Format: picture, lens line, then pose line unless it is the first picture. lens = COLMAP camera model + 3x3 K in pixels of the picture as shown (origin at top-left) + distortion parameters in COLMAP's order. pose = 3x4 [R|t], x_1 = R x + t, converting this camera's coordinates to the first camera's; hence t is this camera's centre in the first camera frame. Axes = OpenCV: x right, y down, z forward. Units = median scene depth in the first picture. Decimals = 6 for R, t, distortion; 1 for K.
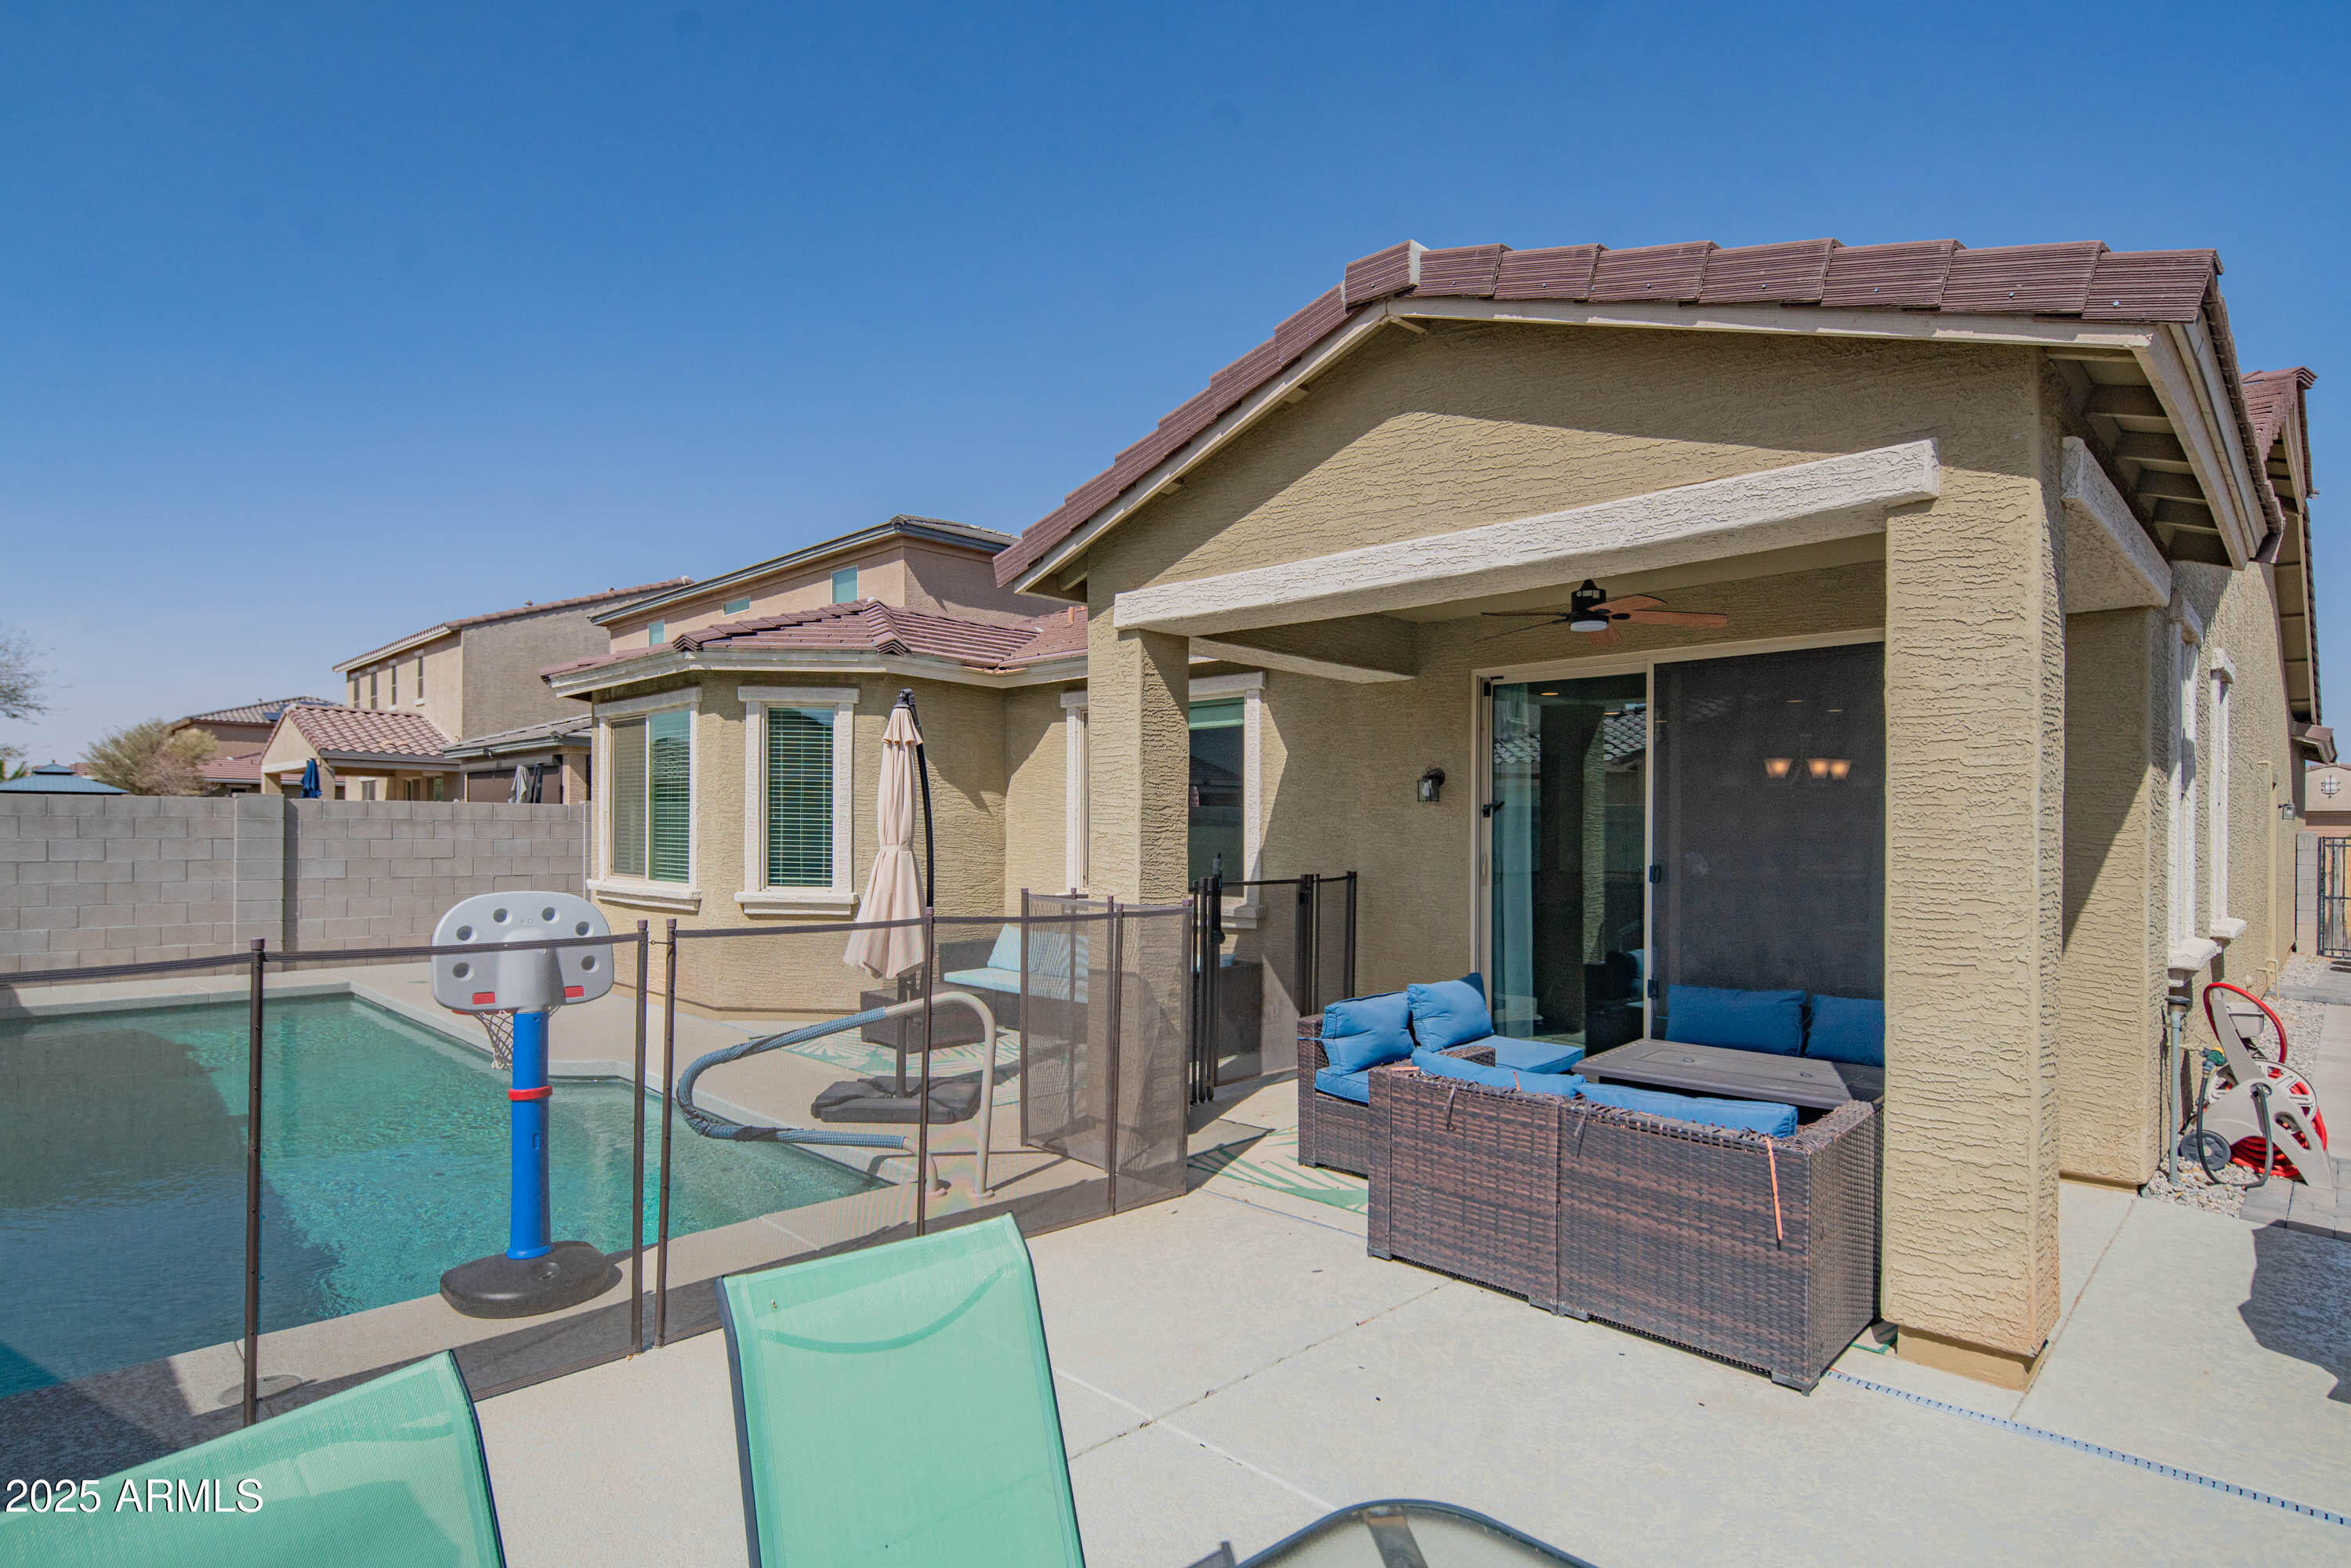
lens RADIAL K [[1205.7, 0, 1174.6], [0, 1205.7, 824.0], [0, 0, 1]] dist [-0.003900, -0.001888]
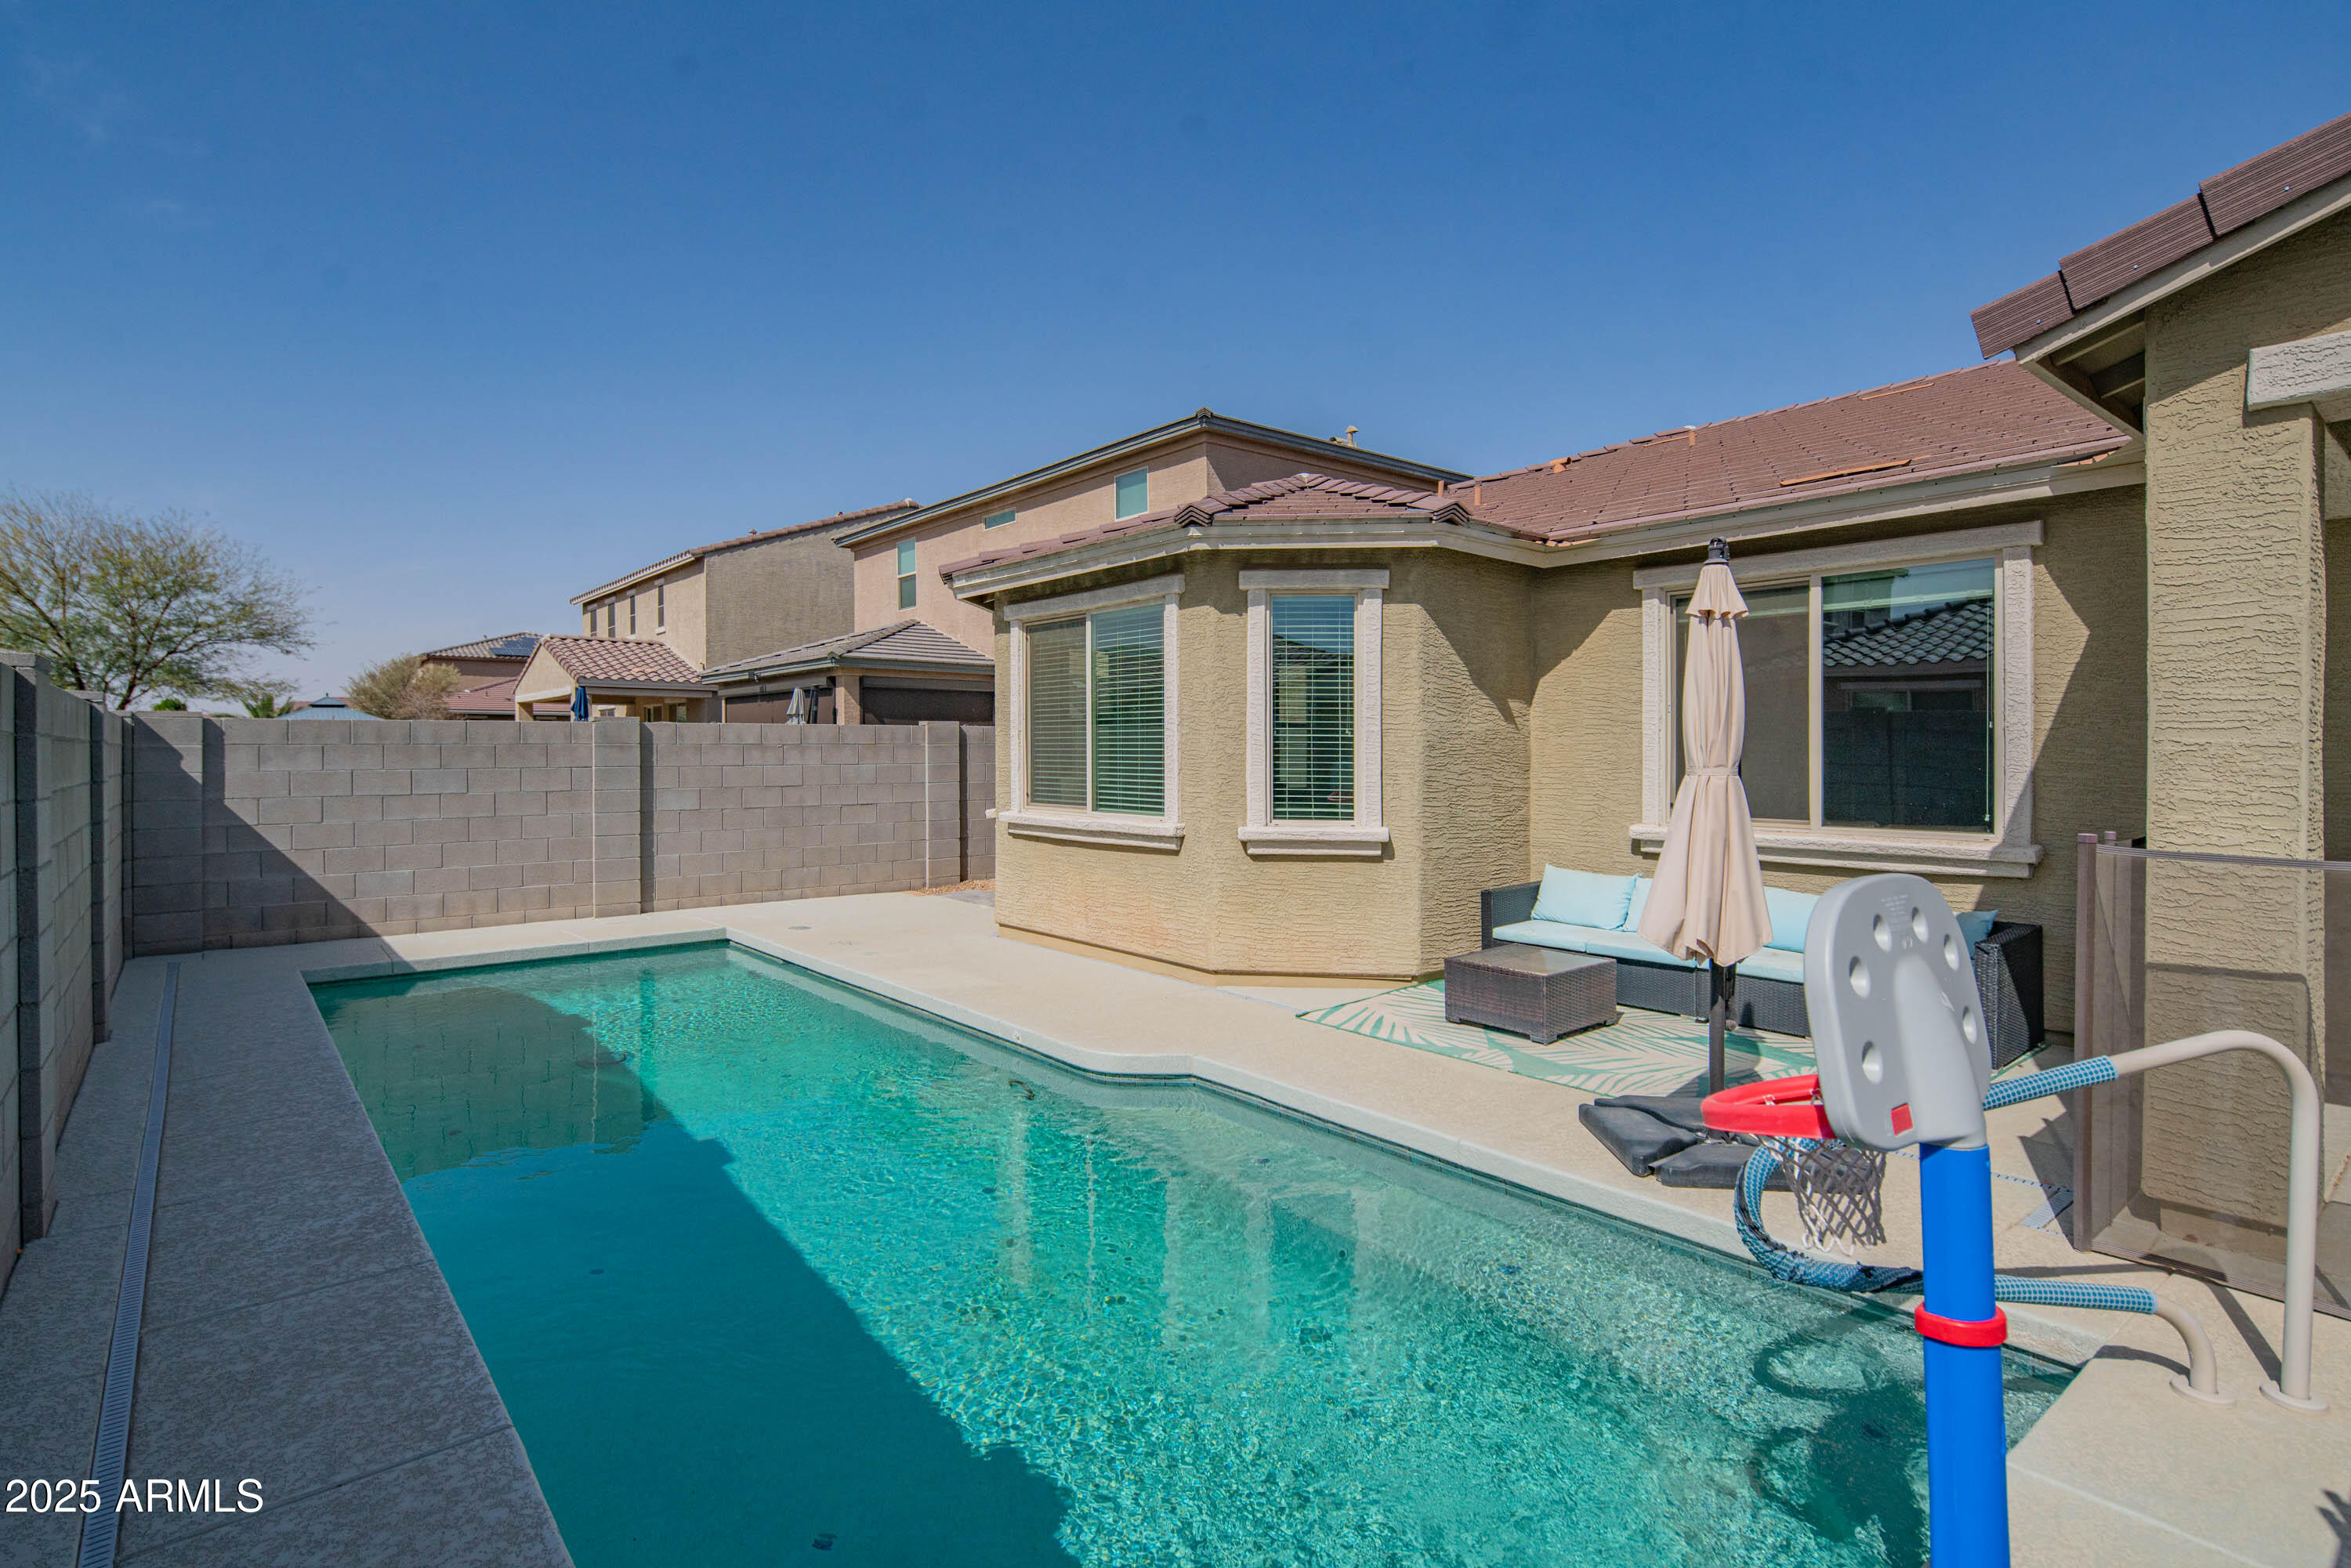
lens RADIAL K [[1168.8, 0, 1169.5], [0, 1168.8, 753.8], [0, 0, 1]] dist [0.002289, 0.000314]
pose [[0.994144, -0.010788, -0.107523, -0.243260], [0.011670, 0.999903, 0.007573, 0.000740], [0.107431, -0.008784, 0.994174, 0.164537]]
